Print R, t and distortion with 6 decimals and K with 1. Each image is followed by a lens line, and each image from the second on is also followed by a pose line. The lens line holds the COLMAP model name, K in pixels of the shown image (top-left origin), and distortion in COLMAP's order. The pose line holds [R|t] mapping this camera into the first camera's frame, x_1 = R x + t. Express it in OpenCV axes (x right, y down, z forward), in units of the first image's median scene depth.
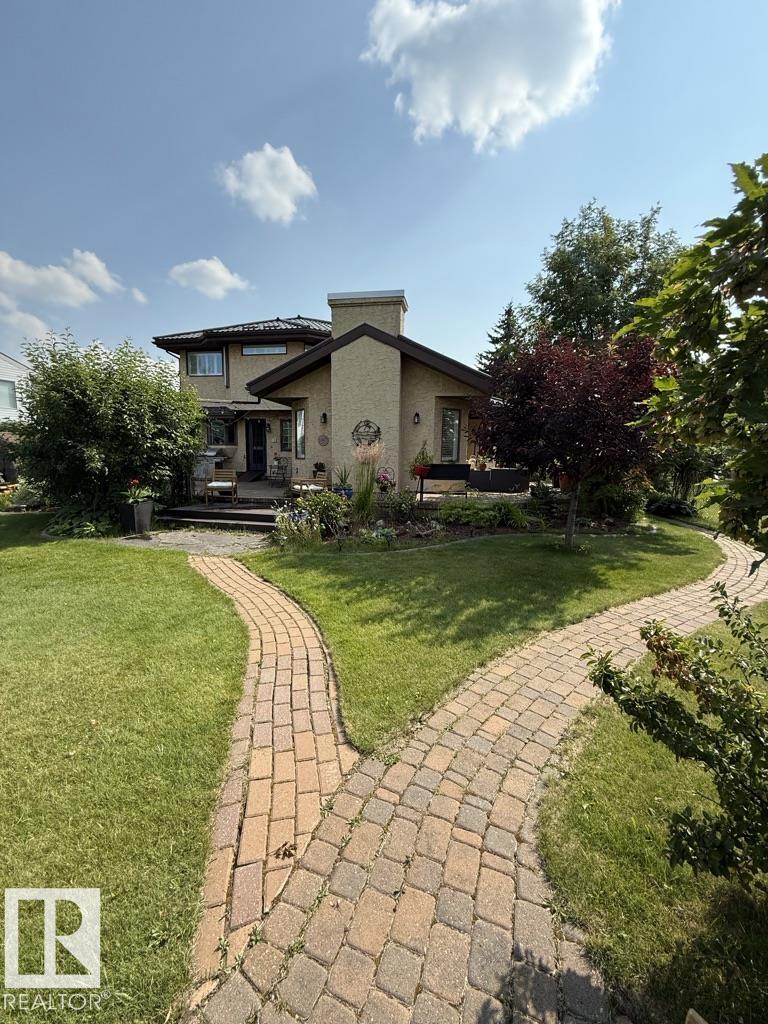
lens RADIAL K [[415.5, 0, 386.4], [0, 415.5, 513.7], [0, 0, 1]] dist [-0.002622, 0.000158]
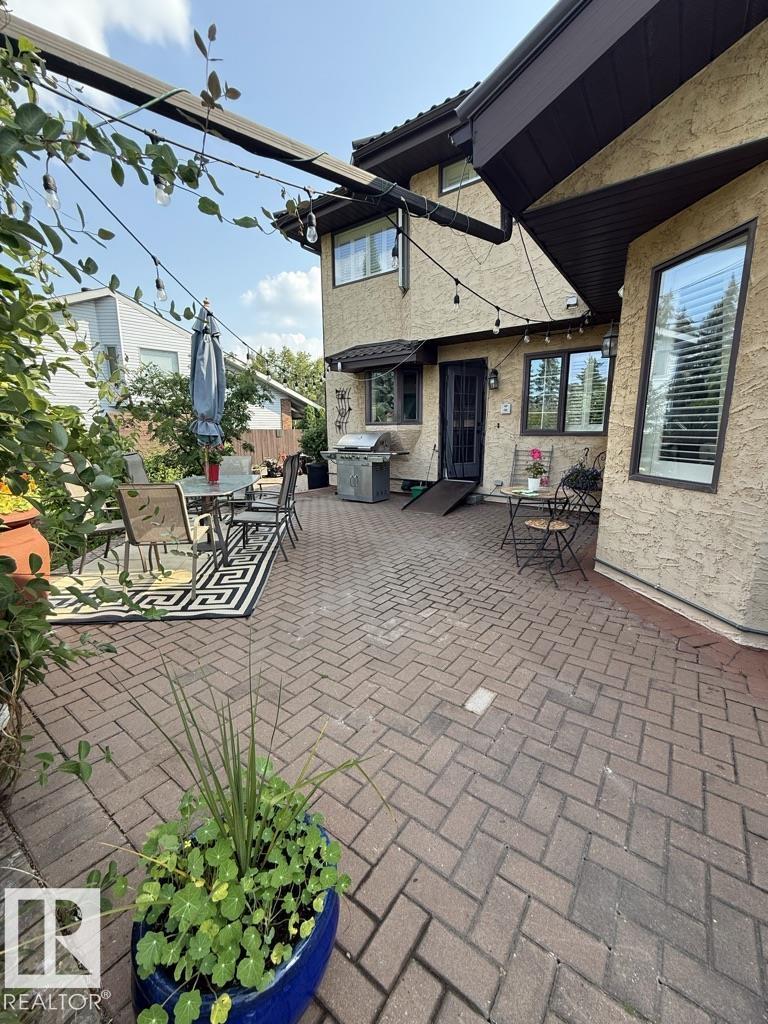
lens RADIAL K [[415.5, 0, 382.7], [0, 415.5, 512.1], [0, 0, 1]] dist [-0.002622, 0.000158]
pose [[0.881694, 0.068064, -0.466887, -0.178284], [-0.038631, 0.996632, 0.072338, -0.099961], [0.470238, -0.045743, 0.881353, 0.579014]]
